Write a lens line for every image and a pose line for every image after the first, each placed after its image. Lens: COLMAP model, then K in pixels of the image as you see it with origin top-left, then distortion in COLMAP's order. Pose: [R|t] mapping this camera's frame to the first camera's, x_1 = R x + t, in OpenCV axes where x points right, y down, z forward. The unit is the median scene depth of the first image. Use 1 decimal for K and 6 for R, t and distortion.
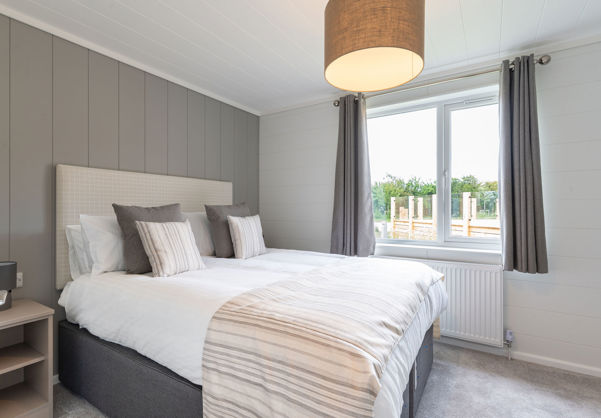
lens RADIAL K [[299.9, 0, 306.8], [0, 299.9, 208.6], [0, 0, 1]] dist [0.000085, 0.001294]
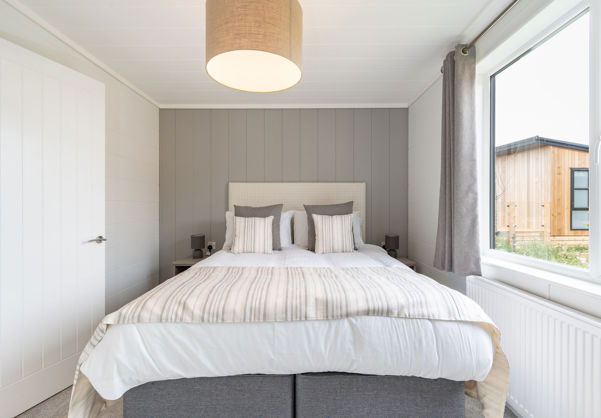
lens RADIAL K [[299.9, 0, 300.8], [0, 299.9, 208.9], [0, 0, 1]] dist [0.000085, 0.001294]
pose [[0.533422, 0.002277, -0.845846, 0.727210], [-0.000563, 0.999997, 0.002336, 0.002004], [0.845849, -0.000770, 0.533422, 0.370676]]
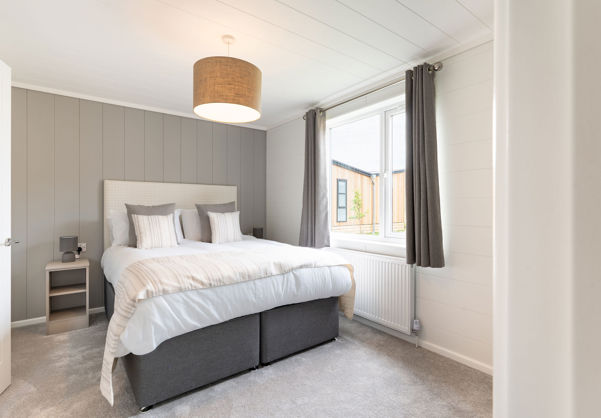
lens RADIAL K [[299.9, 0, 305.2], [0, 299.9, 208.9], [0, 0, 1]] dist [0.000085, 0.001294]
pose [[0.937614, 0.004152, -0.347653, 0.674376], [-0.001749, 0.999972, 0.007226, -0.000058], [0.347674, -0.006167, 0.937595, -0.145780]]
